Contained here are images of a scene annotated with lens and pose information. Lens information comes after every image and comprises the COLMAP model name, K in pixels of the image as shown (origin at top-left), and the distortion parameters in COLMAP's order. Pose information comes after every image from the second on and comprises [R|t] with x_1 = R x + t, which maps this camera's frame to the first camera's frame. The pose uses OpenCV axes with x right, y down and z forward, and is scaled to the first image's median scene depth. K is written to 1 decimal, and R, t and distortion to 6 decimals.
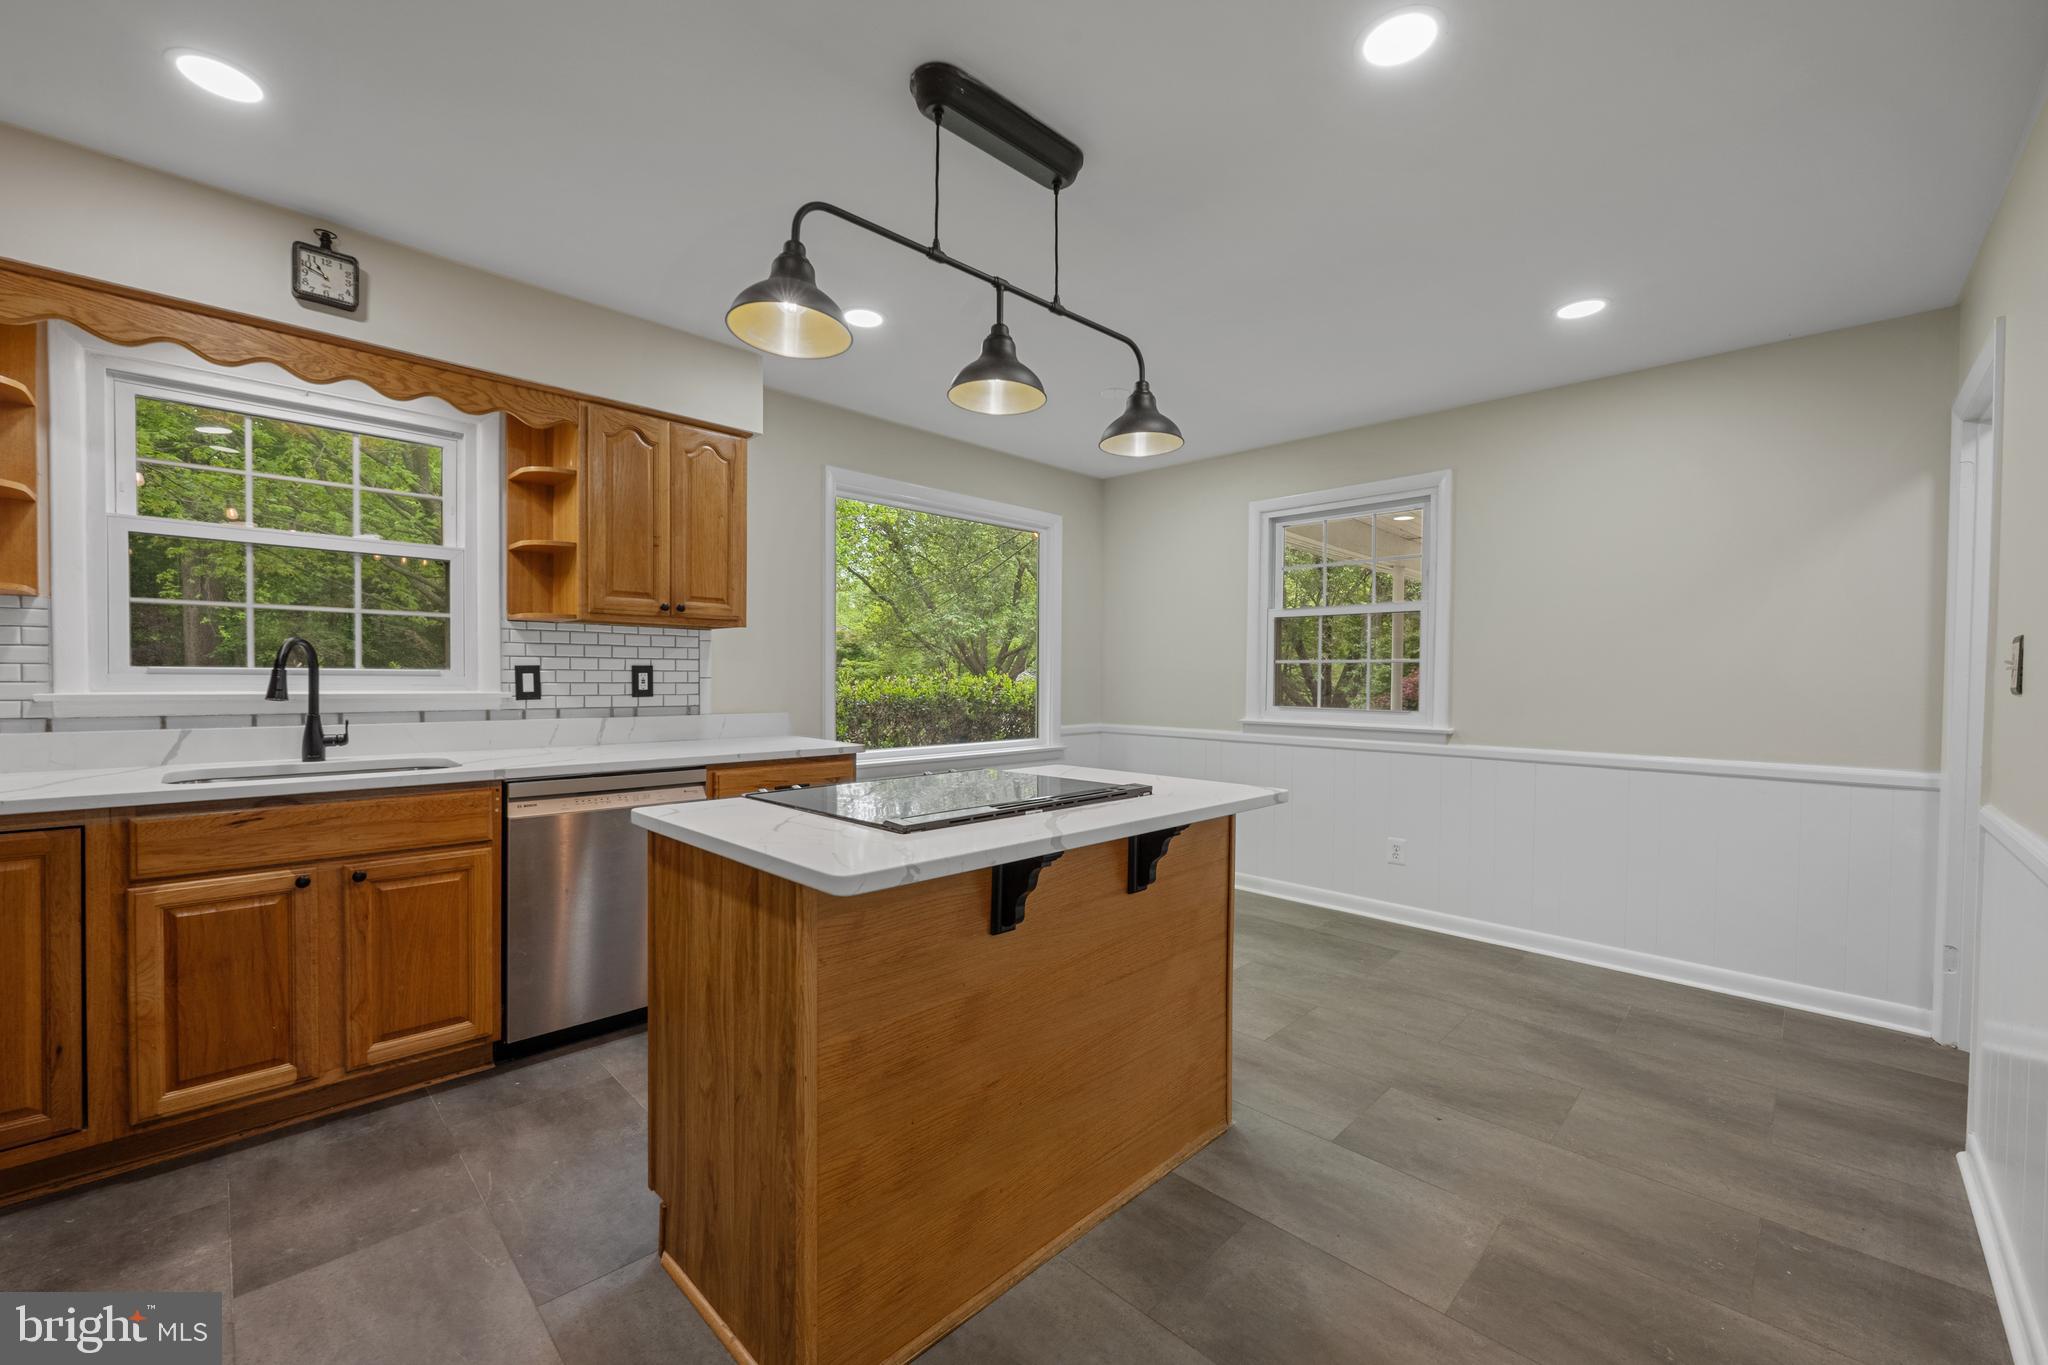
lens RADIAL K [[808.8, 0, 1017.2], [0, 808.8, 688.3], [0, 0, 1]] dist [-0.008274, 0.000400]
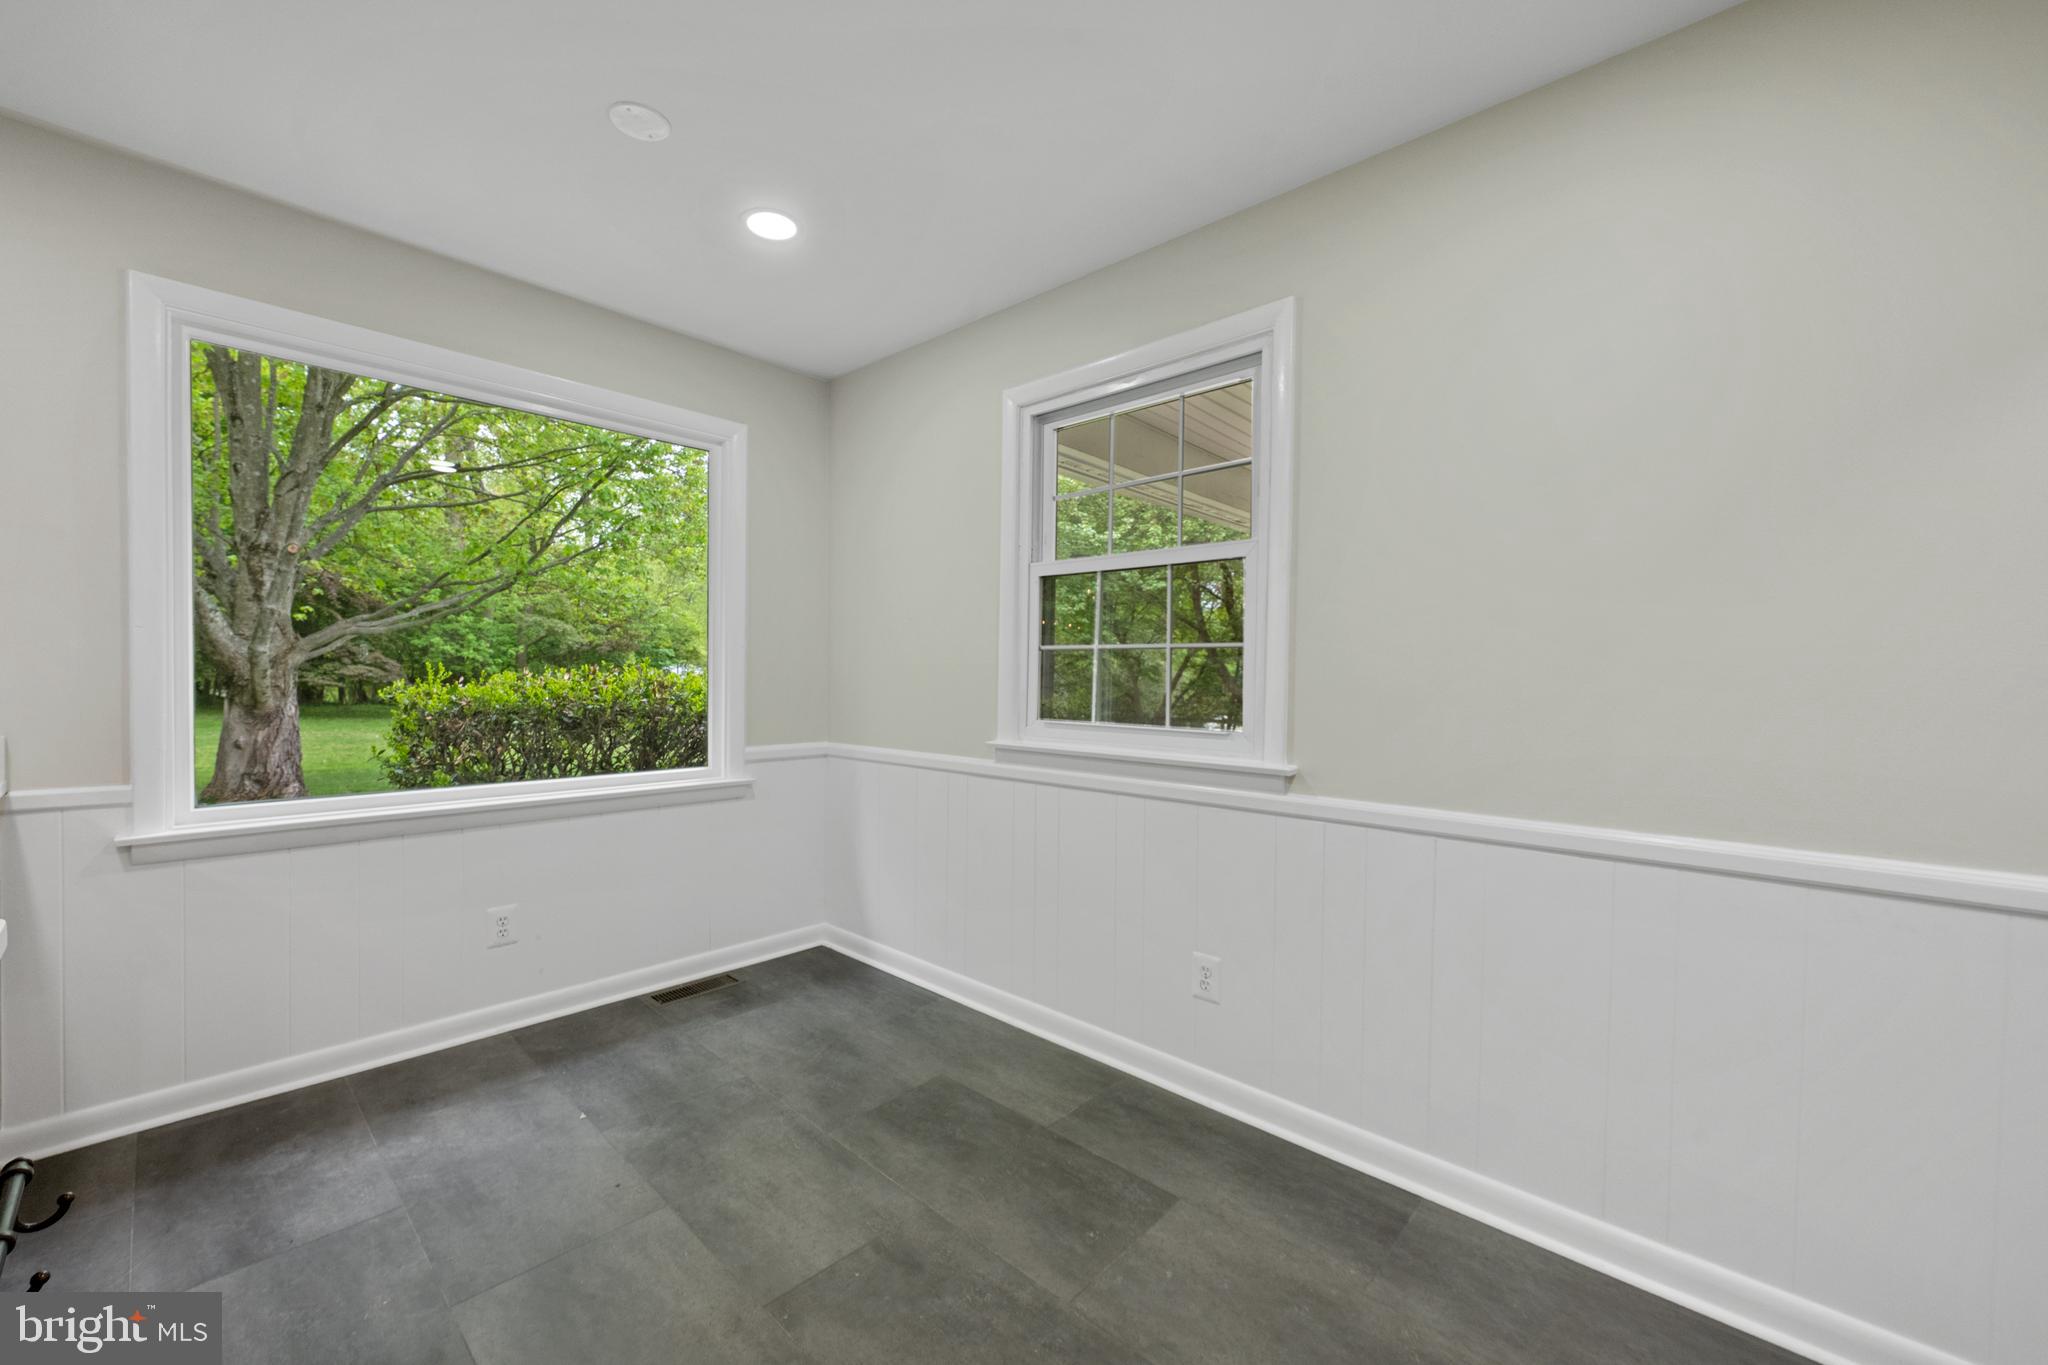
lens RADIAL K [[808.8, 0, 1016.9], [0, 808.8, 687.8], [0, 0, 1]] dist [-0.008274, 0.000400]
pose [[0.999219, 0.002153, 0.039448, 0.402510], [-0.002169, 0.999998, 0.000376, -0.004179], [-0.039447, -0.000462, 0.999222, 0.558511]]
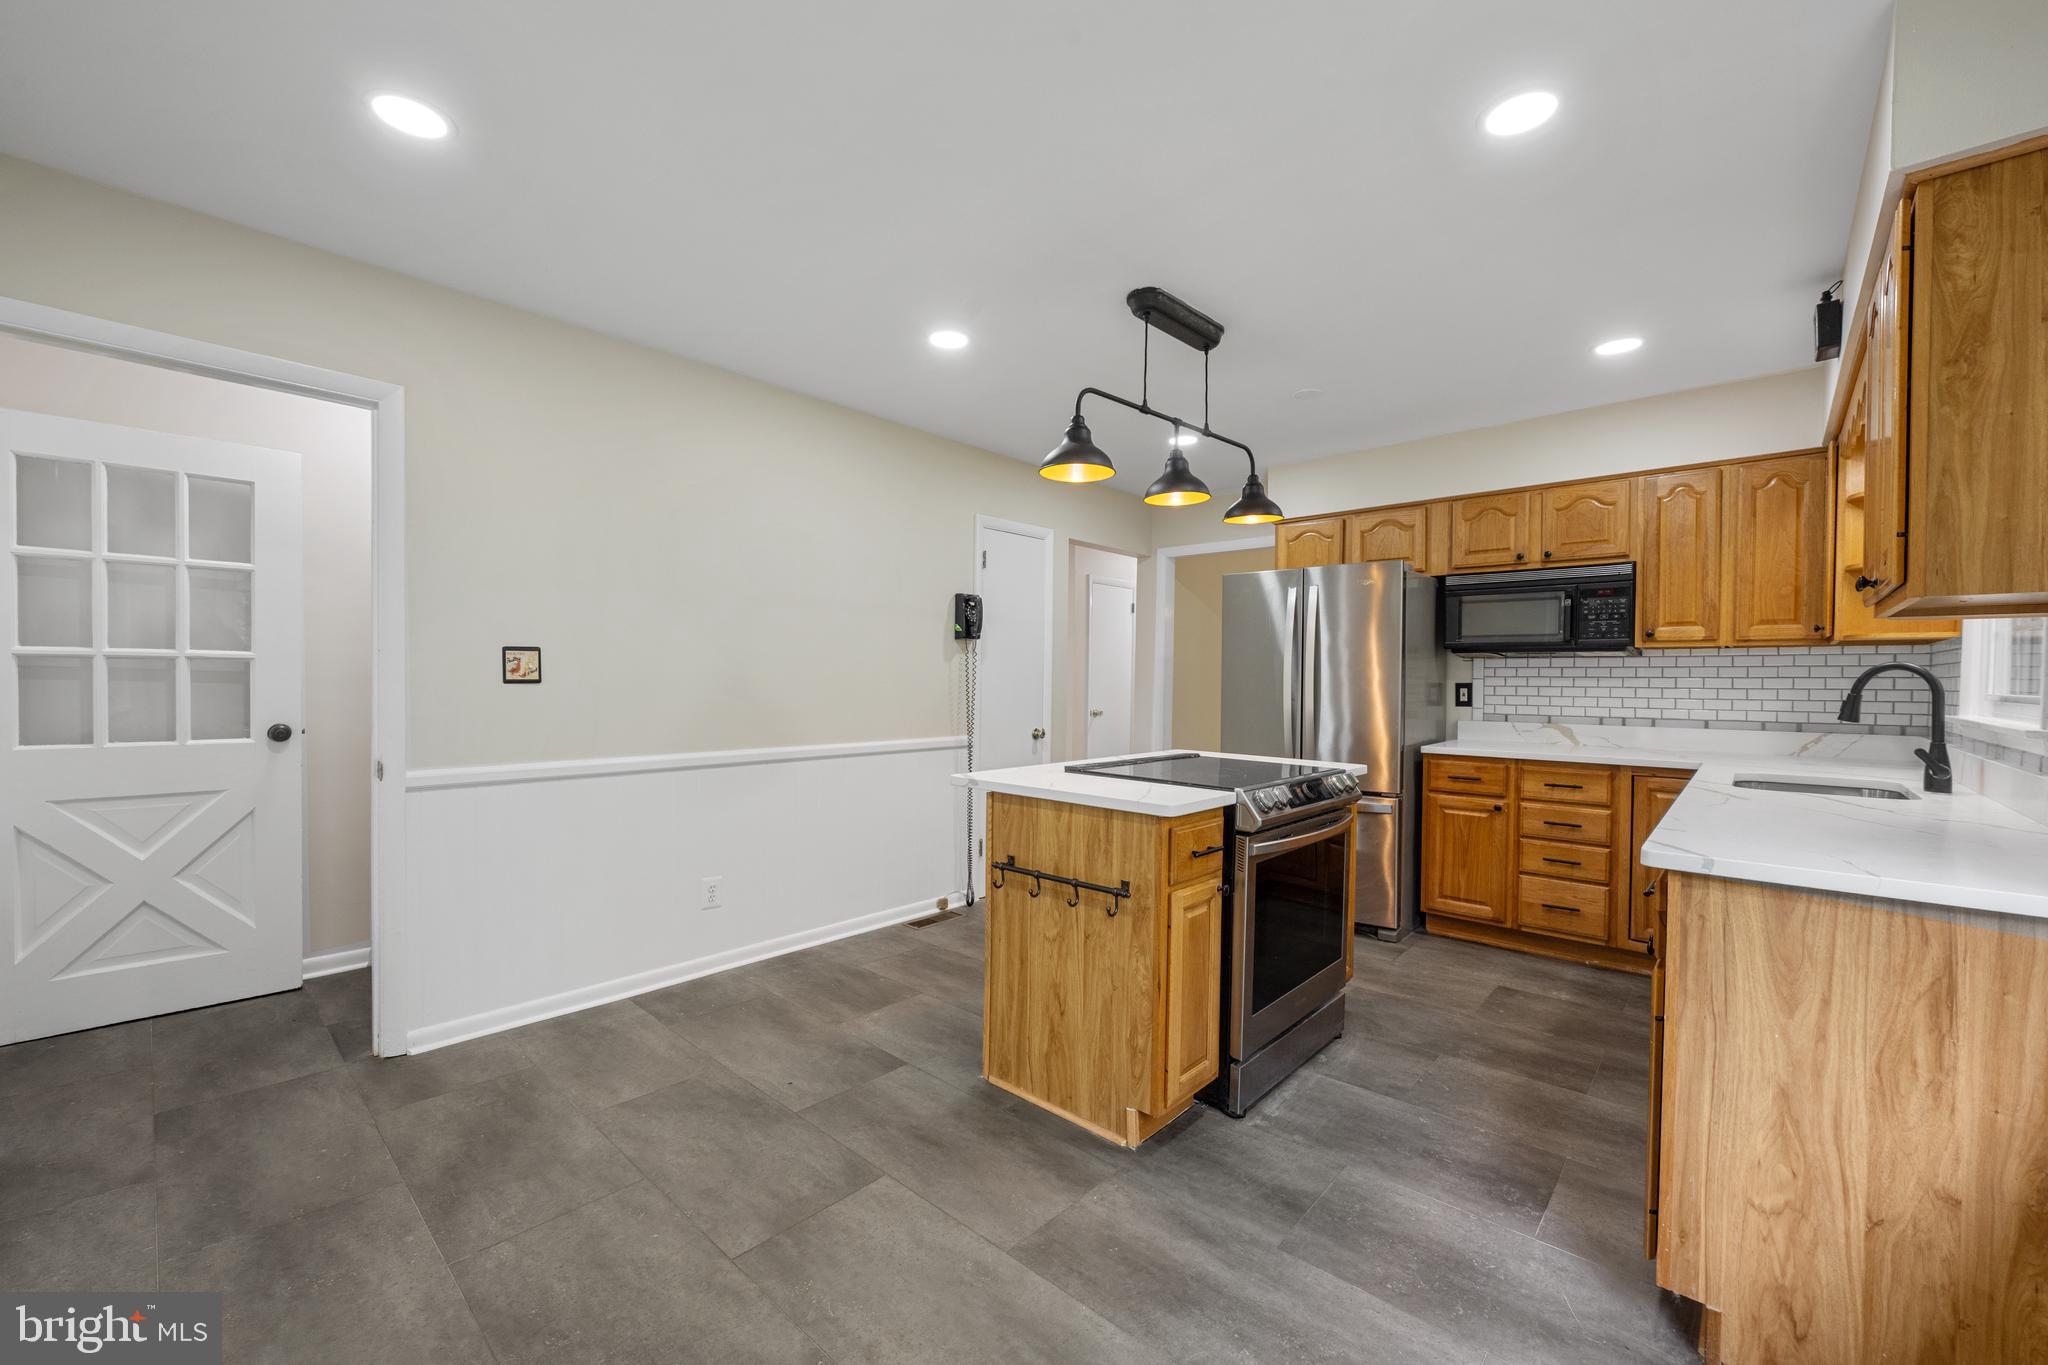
lens RADIAL K [[808.8, 0, 1020.9], [0, 808.8, 687.0], [0, 0, 1]] dist [-0.008274, 0.000400]
pose [[-0.998749, -0.019652, -0.045990, 0.196061], [-0.020925, 0.999407, 0.027363, -0.028008], [0.045425, 0.028292, -0.998567, 1.509703]]
